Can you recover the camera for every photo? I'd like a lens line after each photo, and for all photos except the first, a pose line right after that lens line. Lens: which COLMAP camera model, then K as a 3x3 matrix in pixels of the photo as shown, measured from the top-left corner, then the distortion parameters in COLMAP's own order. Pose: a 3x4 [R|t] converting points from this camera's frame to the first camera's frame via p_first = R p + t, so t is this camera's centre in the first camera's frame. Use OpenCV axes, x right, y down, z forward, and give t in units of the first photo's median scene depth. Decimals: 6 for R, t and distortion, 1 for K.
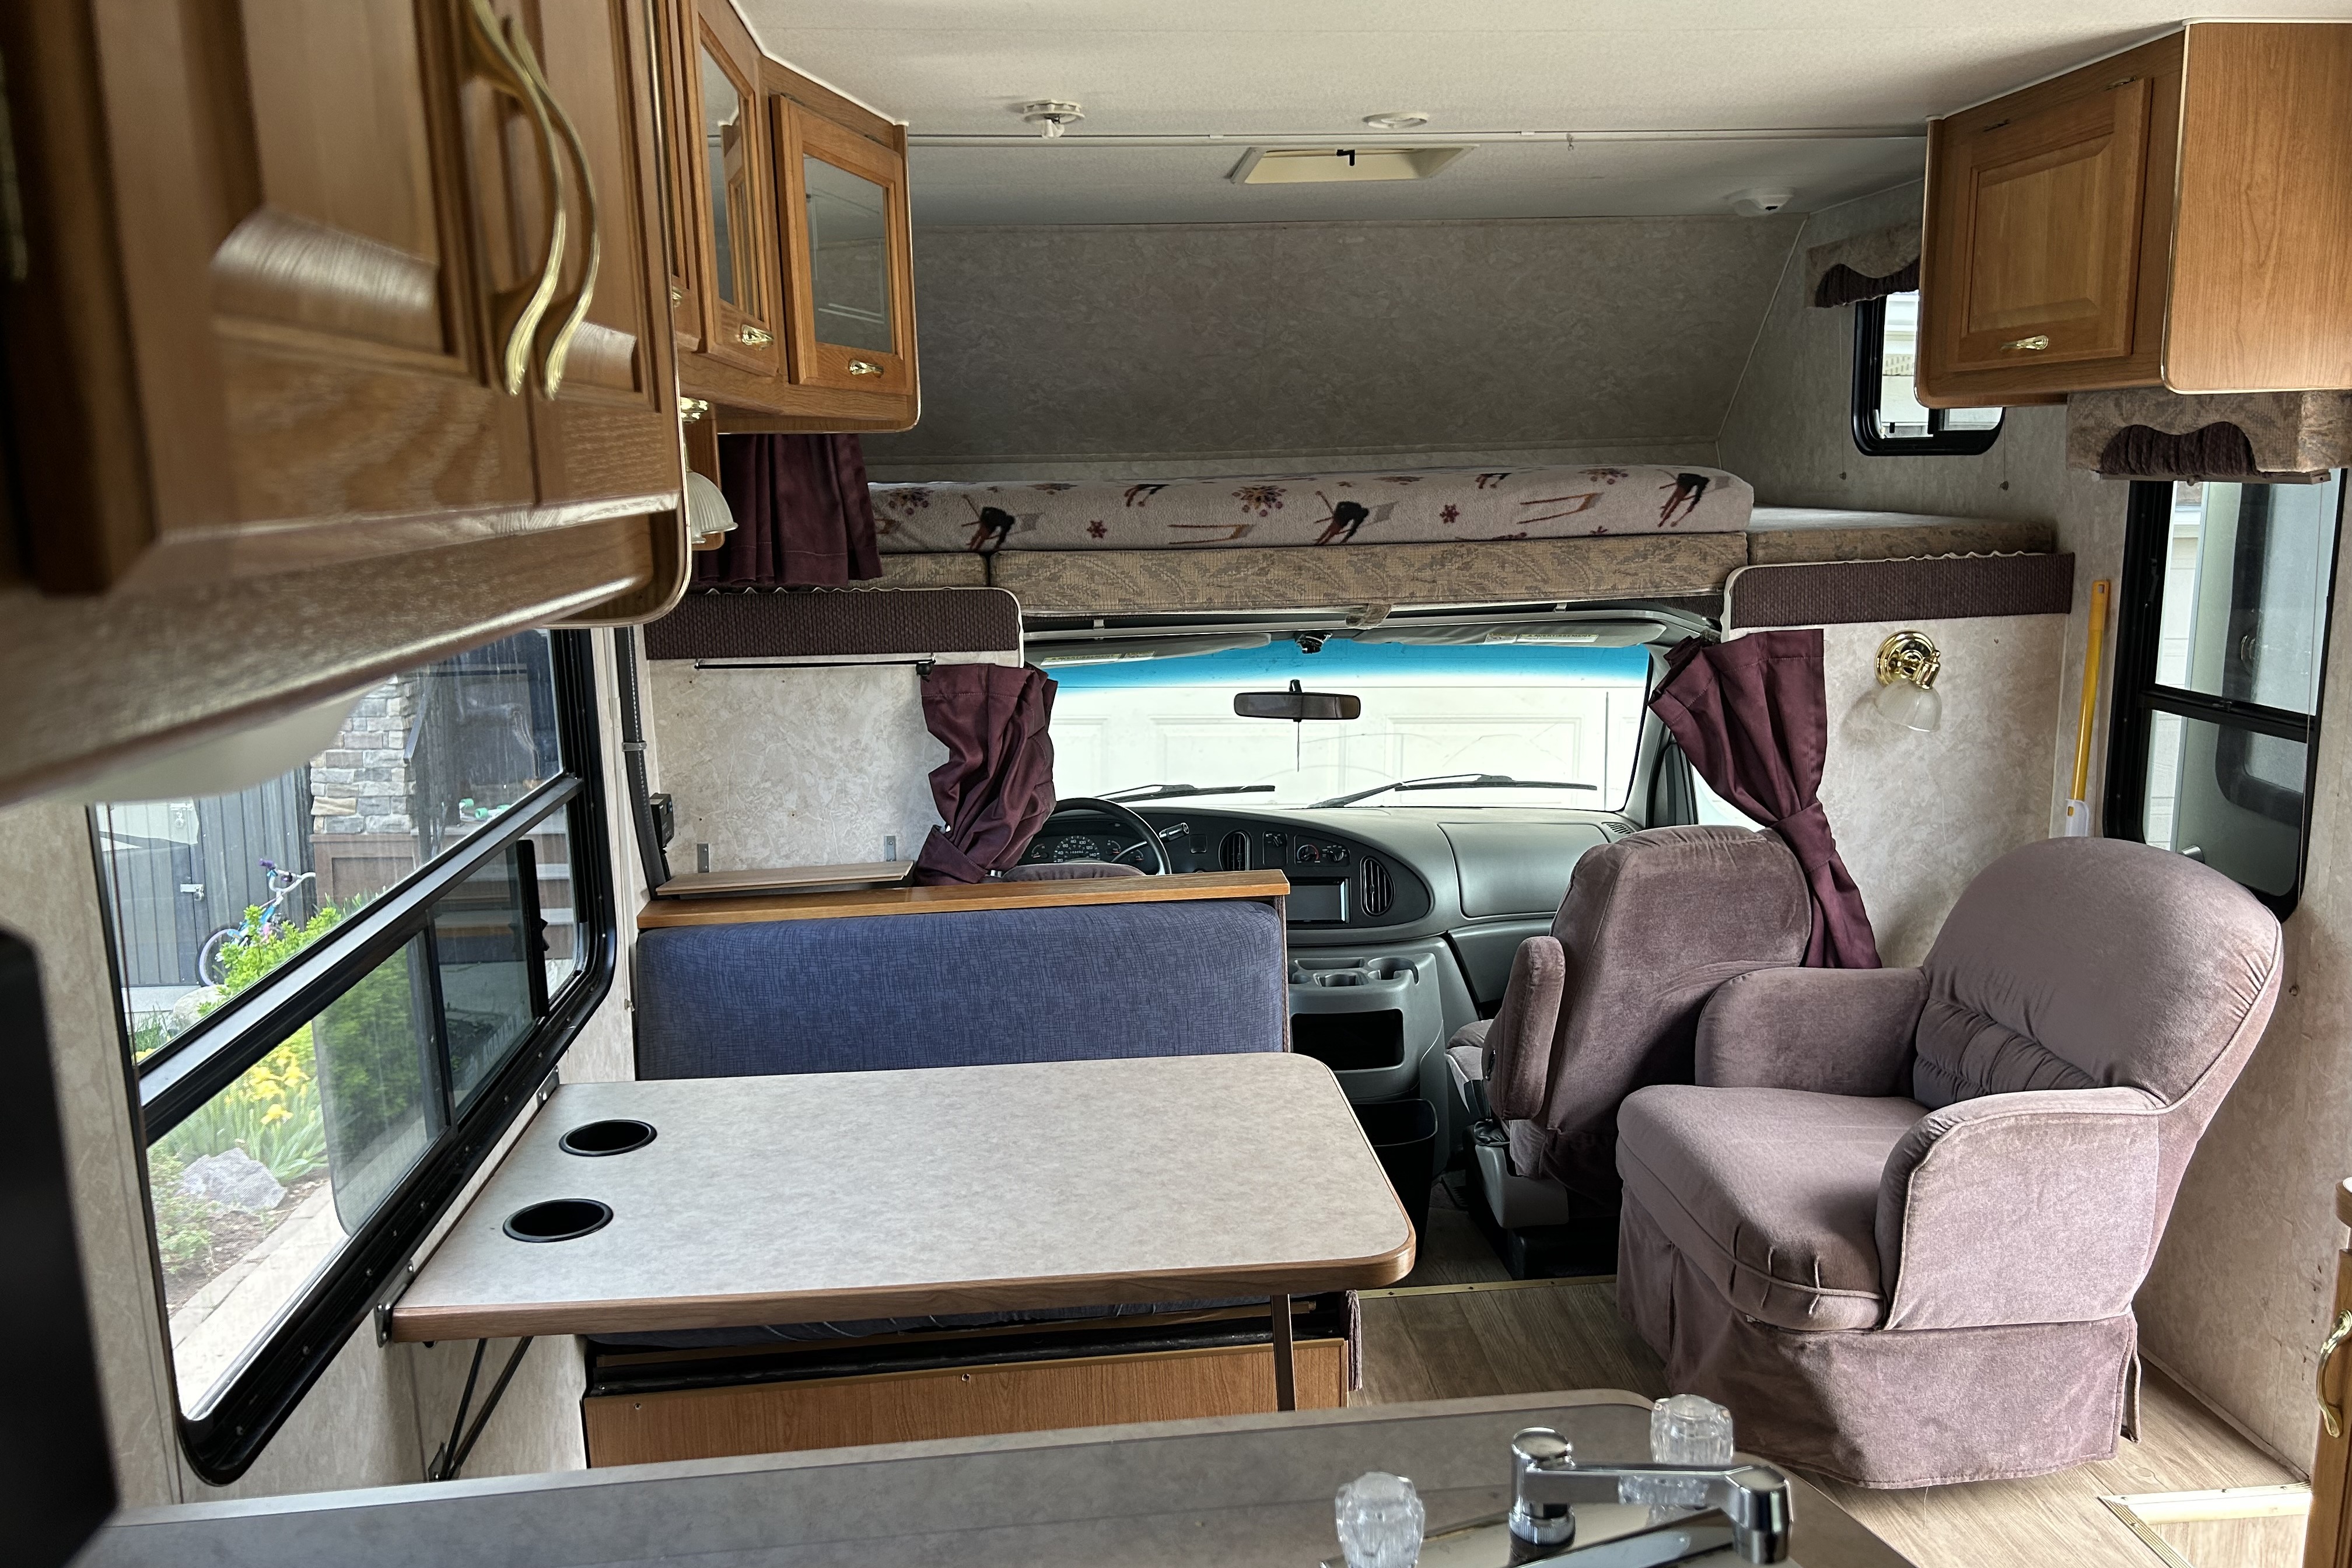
lens RADIAL K [[1793.1, 0, 1175.1], [0, 1793.1, 799.0], [0, 0, 1]] dist [0.077185, -0.066927]
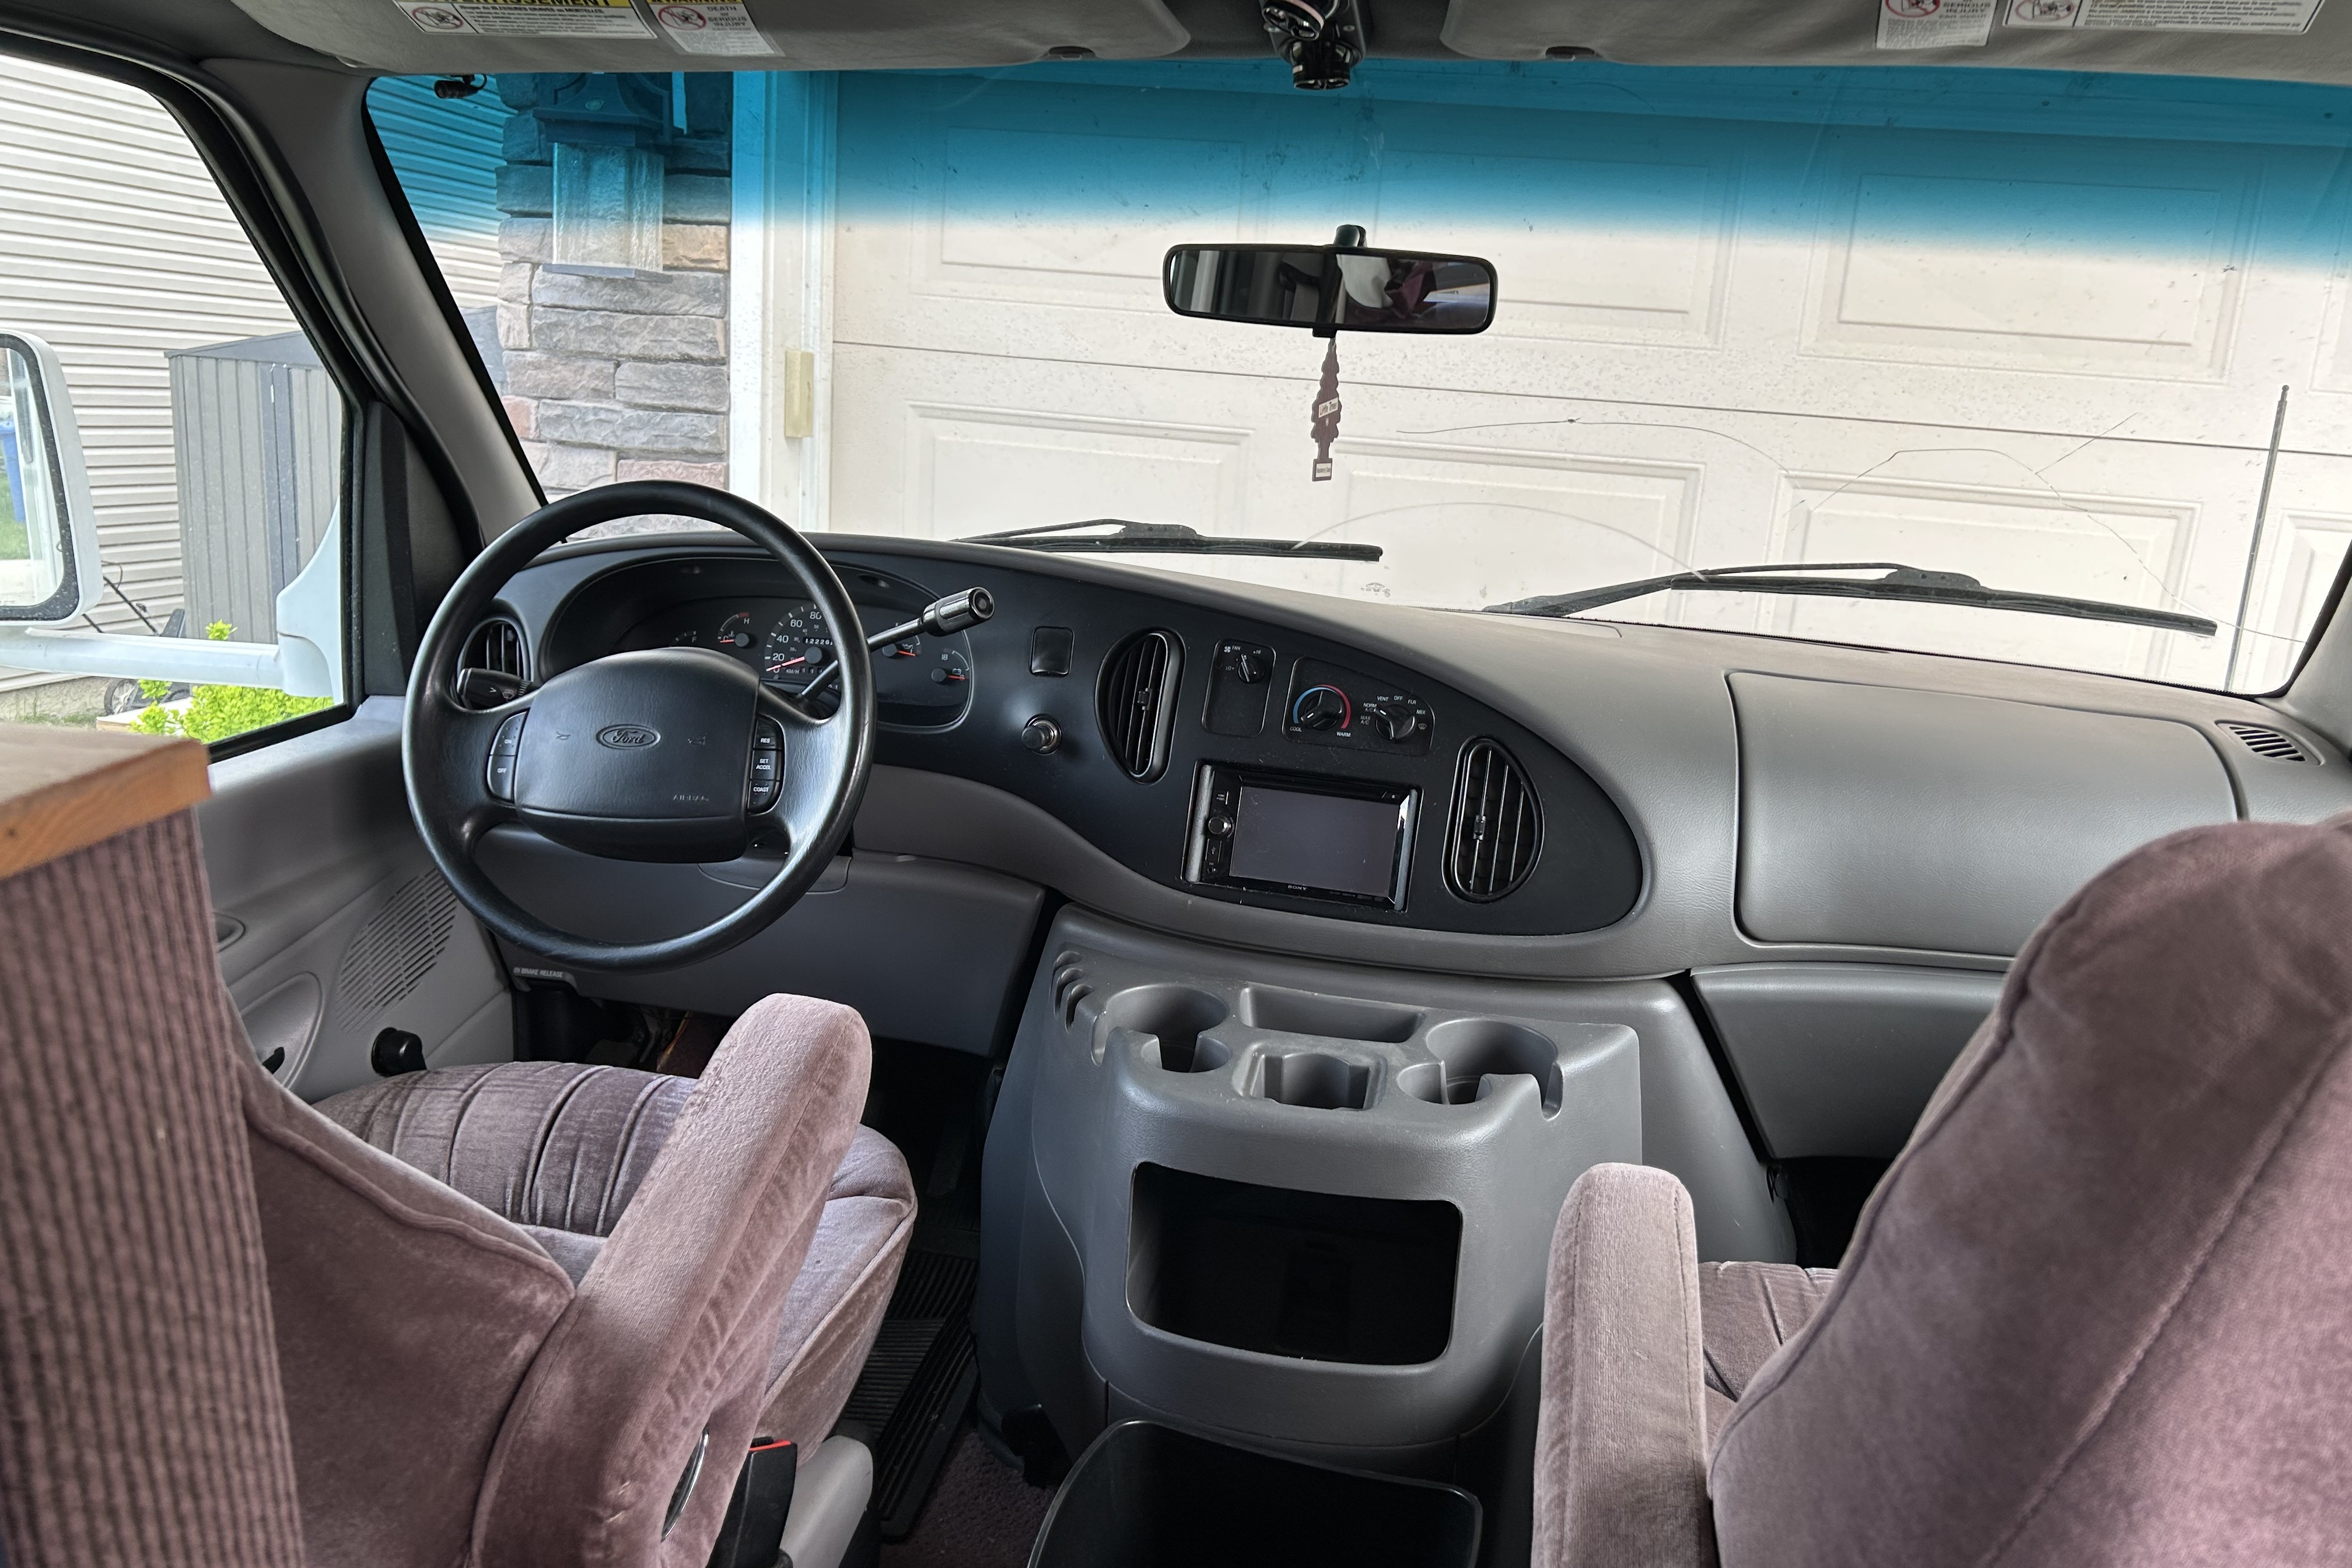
lens RADIAL K [[1793.1, 0, 1190.2], [0, 1793.1, 778.4], [0, 0, 1]] dist [0.077185, -0.066927]
pose [[0.957323, 0.126254, -0.259985, 0.112214], [-0.103099, 0.989539, 0.100908, 0.007451], [0.270006, -0.069798, 0.960326, 0.487079]]
